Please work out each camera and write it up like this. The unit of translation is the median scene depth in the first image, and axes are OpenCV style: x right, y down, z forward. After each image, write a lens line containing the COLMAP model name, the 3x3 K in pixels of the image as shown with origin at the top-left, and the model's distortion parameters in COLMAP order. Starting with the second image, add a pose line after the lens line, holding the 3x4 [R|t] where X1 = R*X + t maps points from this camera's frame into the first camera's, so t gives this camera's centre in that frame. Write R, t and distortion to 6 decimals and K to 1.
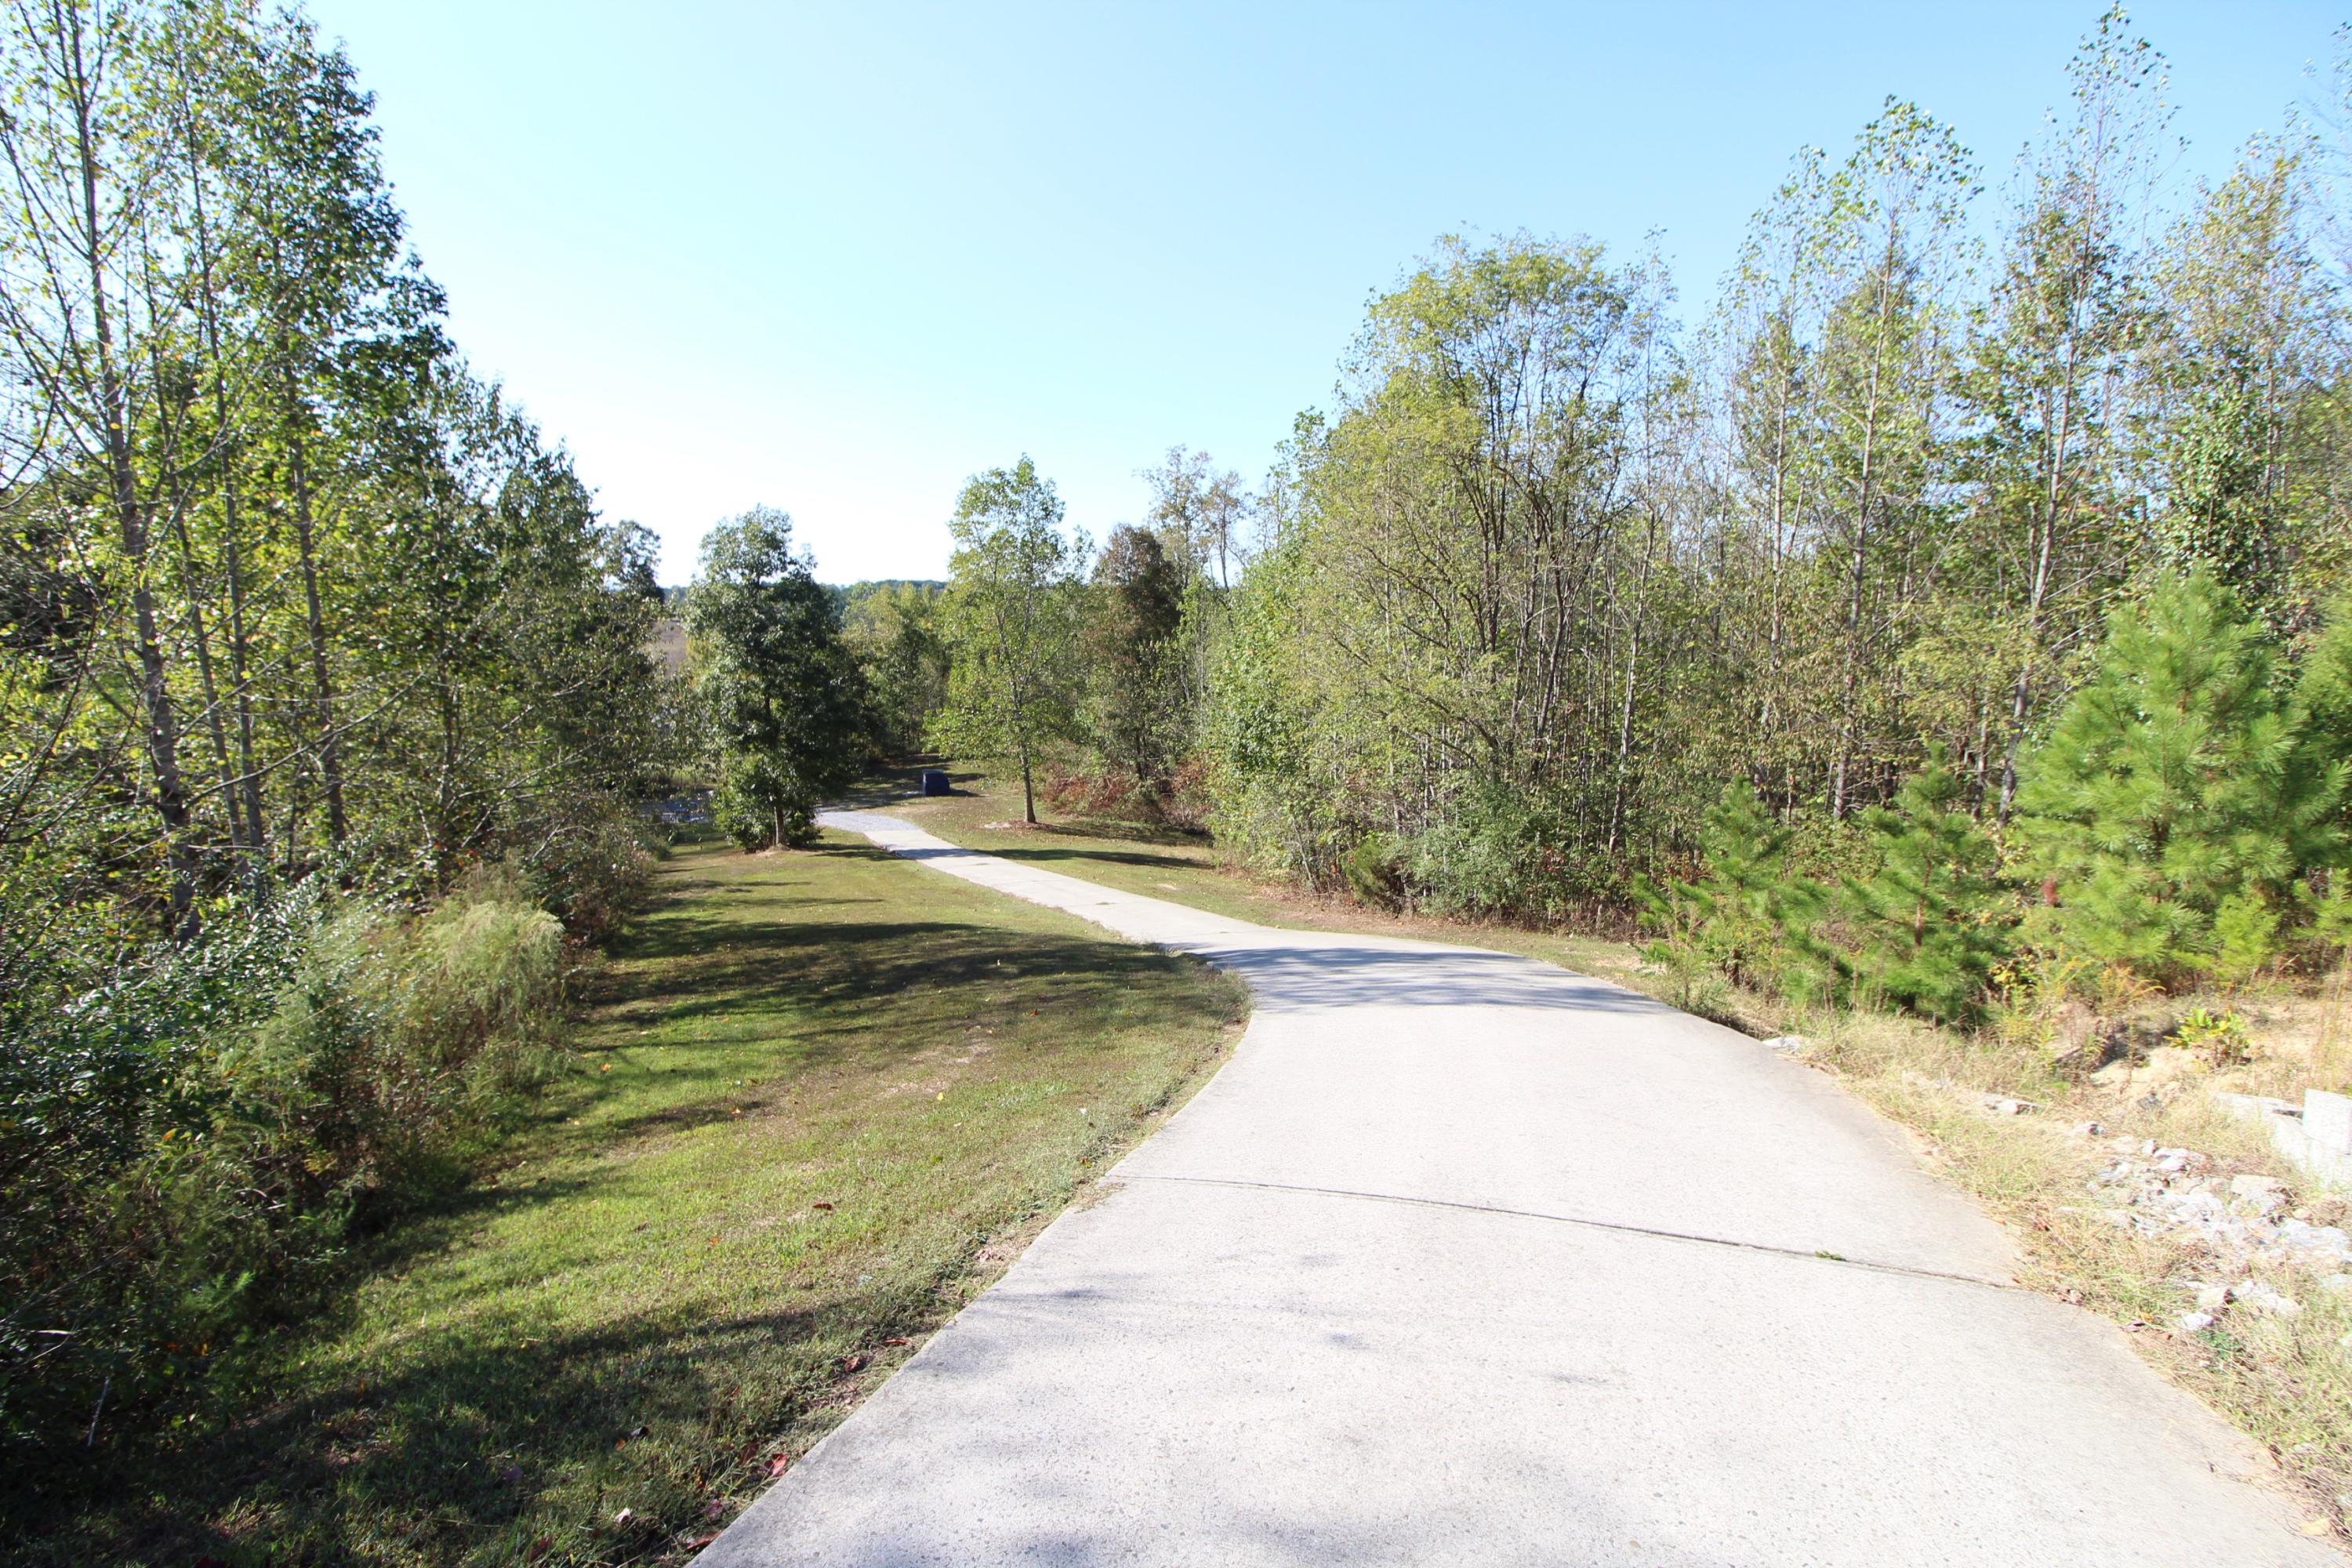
lens RADIAL K [[1082.1, 0, 1191.2], [0, 1082.1, 770.9], [0, 0, 1]] dist [0.000685, -0.013682]
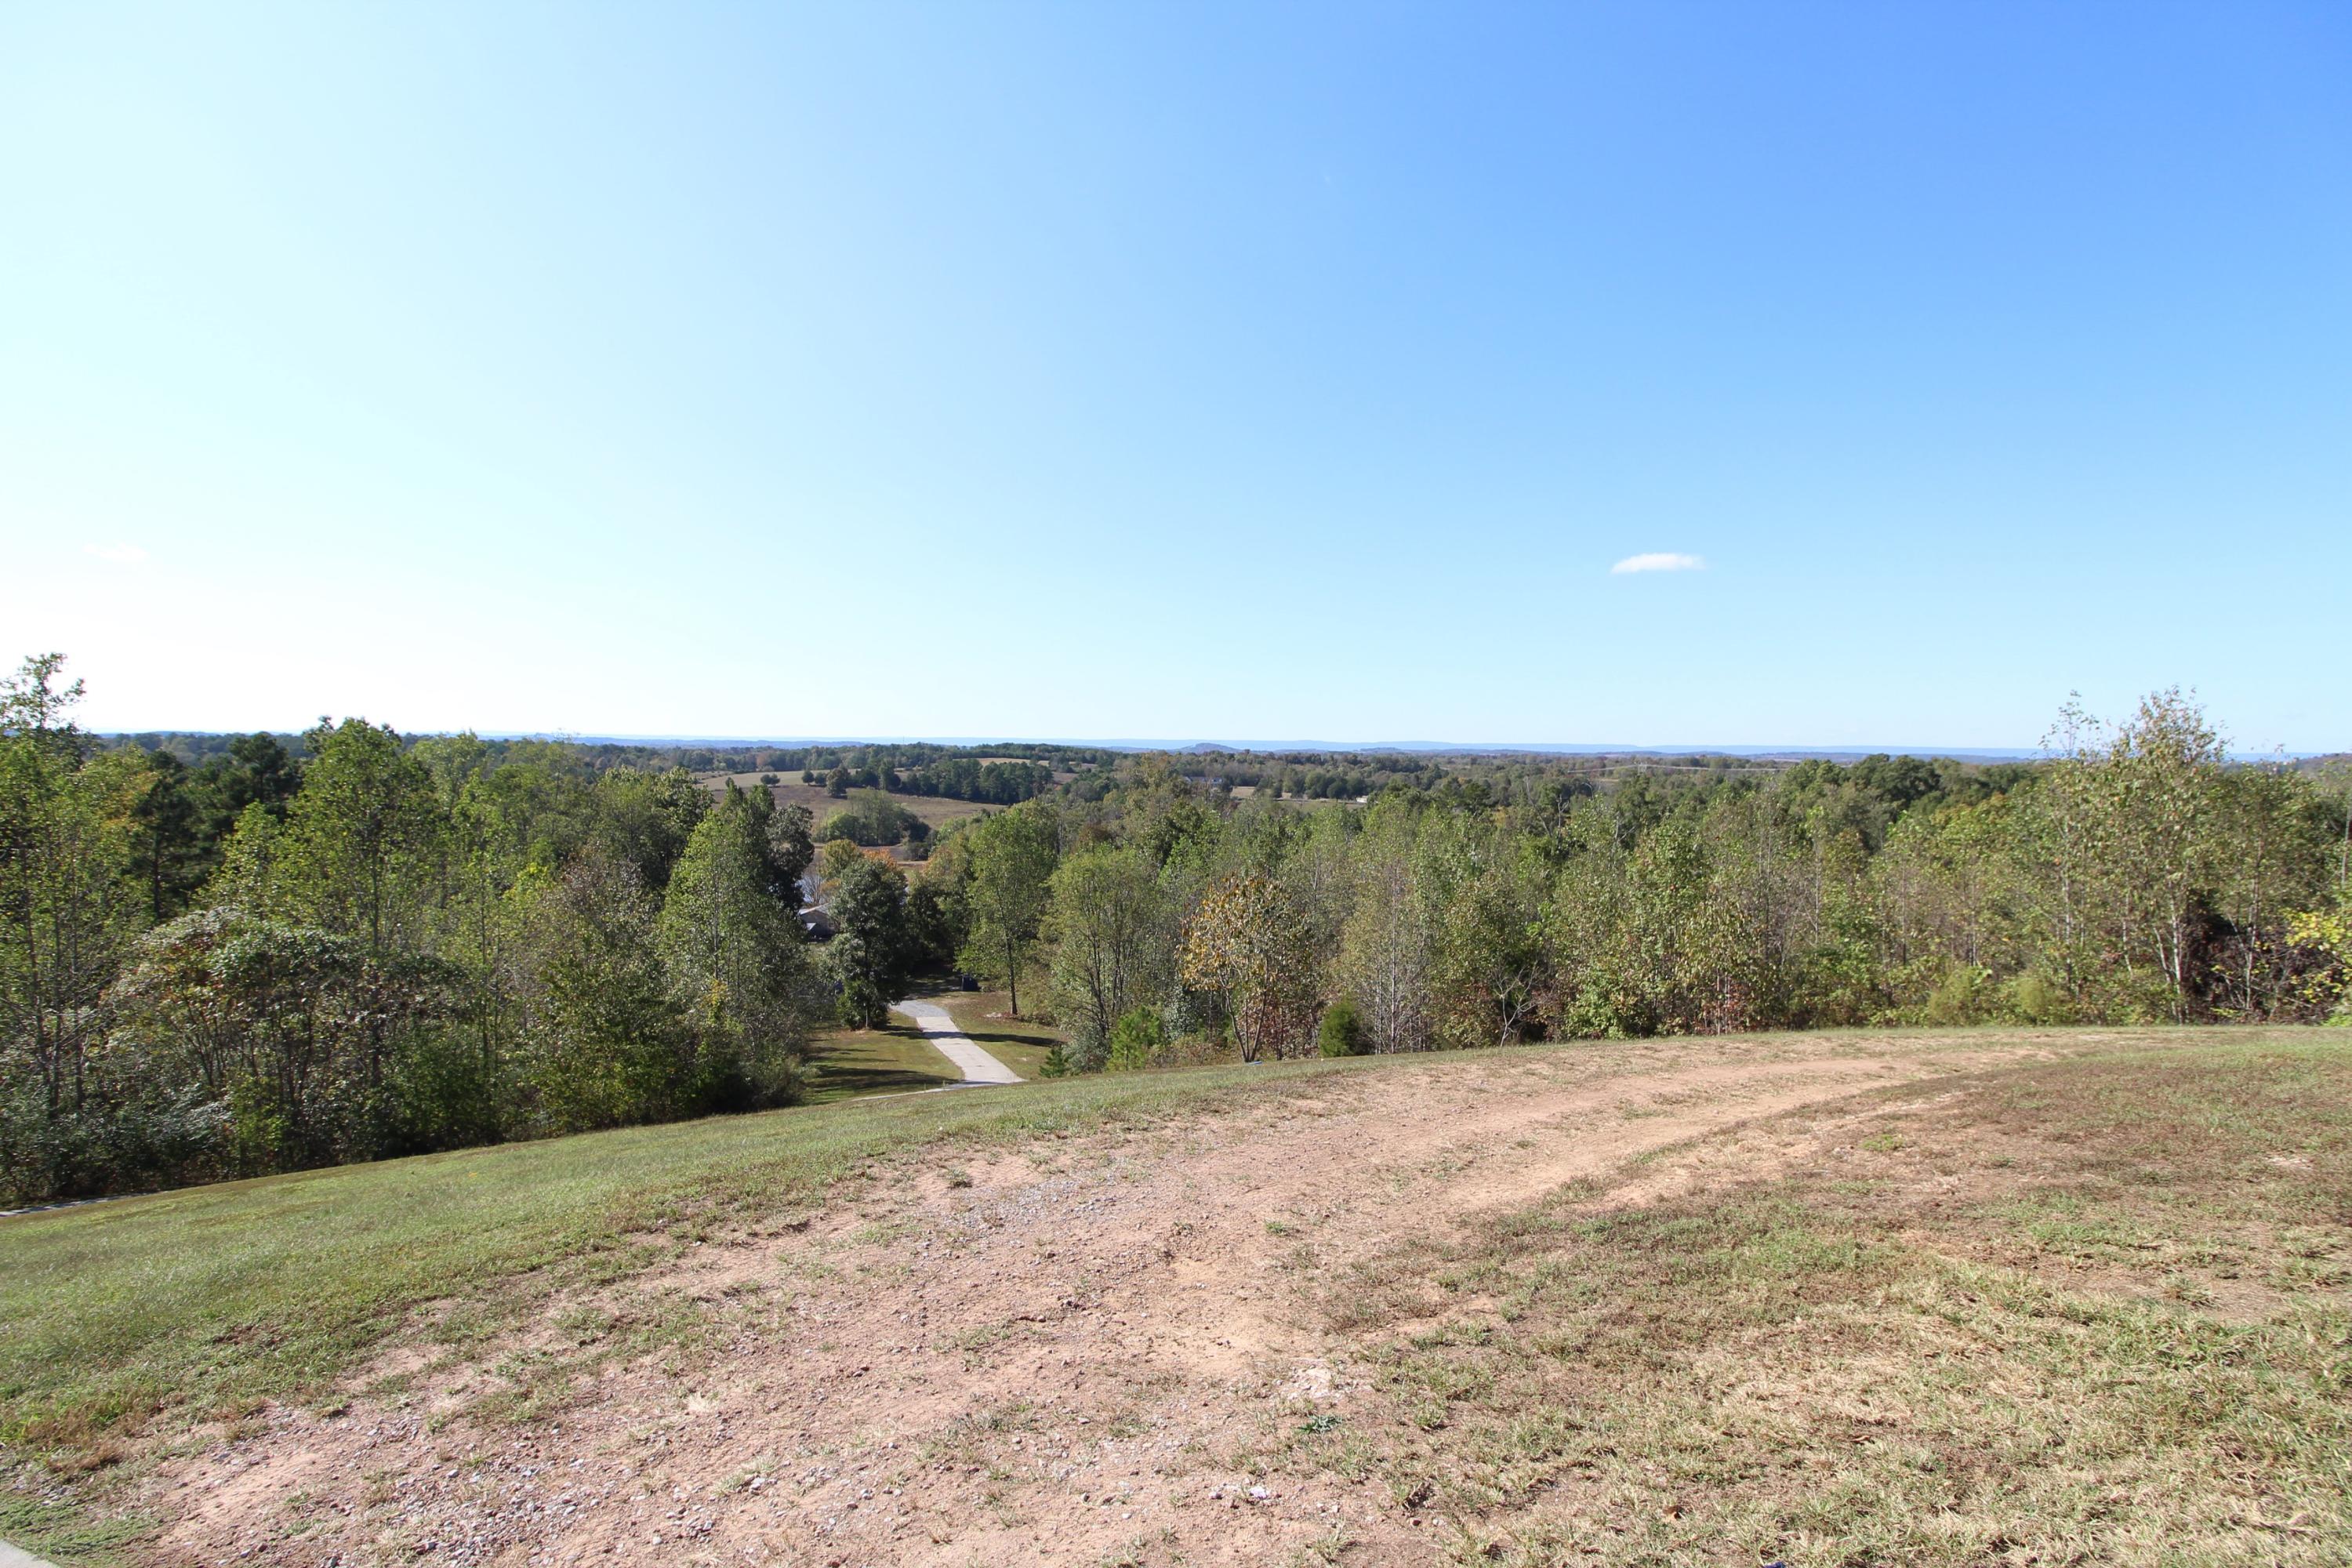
lens RADIAL K [[1082.1, 0, 1191.2], [0, 1082.1, 770.9], [0, 0, 1]] dist [0.000685, -0.013682]
pose [[0.994440, 0.012256, -0.104587, 0.417033], [-0.026694, 0.990101, -0.137796, -0.141724], [0.101863, 0.139821, 0.984923, -0.972334]]
